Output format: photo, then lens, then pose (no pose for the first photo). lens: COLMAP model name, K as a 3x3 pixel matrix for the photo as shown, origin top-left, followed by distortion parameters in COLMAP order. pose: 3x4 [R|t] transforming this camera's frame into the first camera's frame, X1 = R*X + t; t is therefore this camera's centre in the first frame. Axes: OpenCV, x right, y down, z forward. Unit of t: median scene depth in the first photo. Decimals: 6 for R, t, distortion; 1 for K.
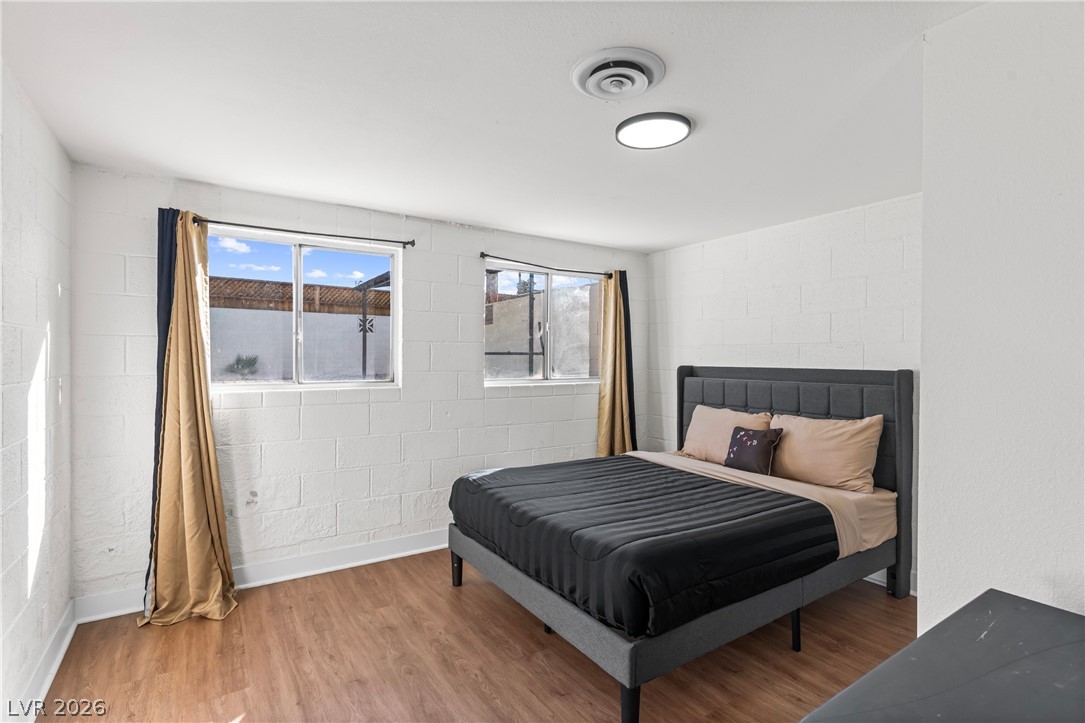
lens RADIAL K [[515.1, 0, 541.8], [0, 515.1, 359.6], [0, 0, 1]] dist [0.000894, 0.000400]
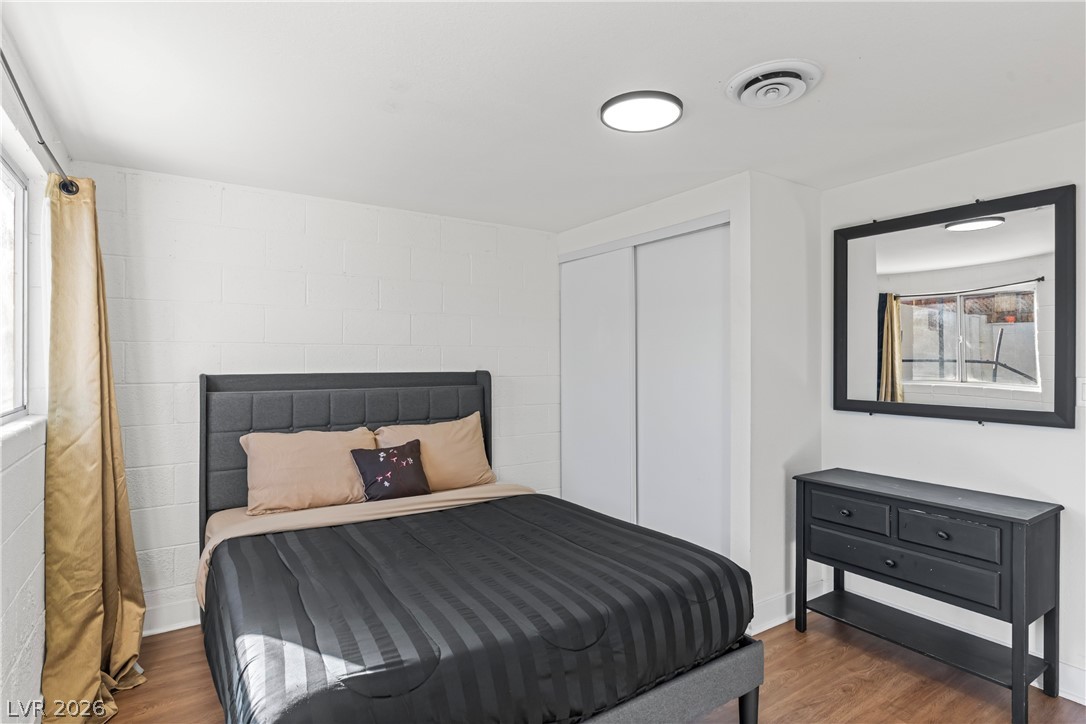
lens RADIAL K [[575.0, 0, 543.4], [0, 575.0, 358.5], [0, 0, 1]] dist [0.002598, 0.000445]
pose [[-0.026763, -0.000737, 0.999642, -0.509036], [0.002680, 0.999996, 0.000809, -0.007868], [-0.999638, 0.002701, -0.026761, 0.750571]]
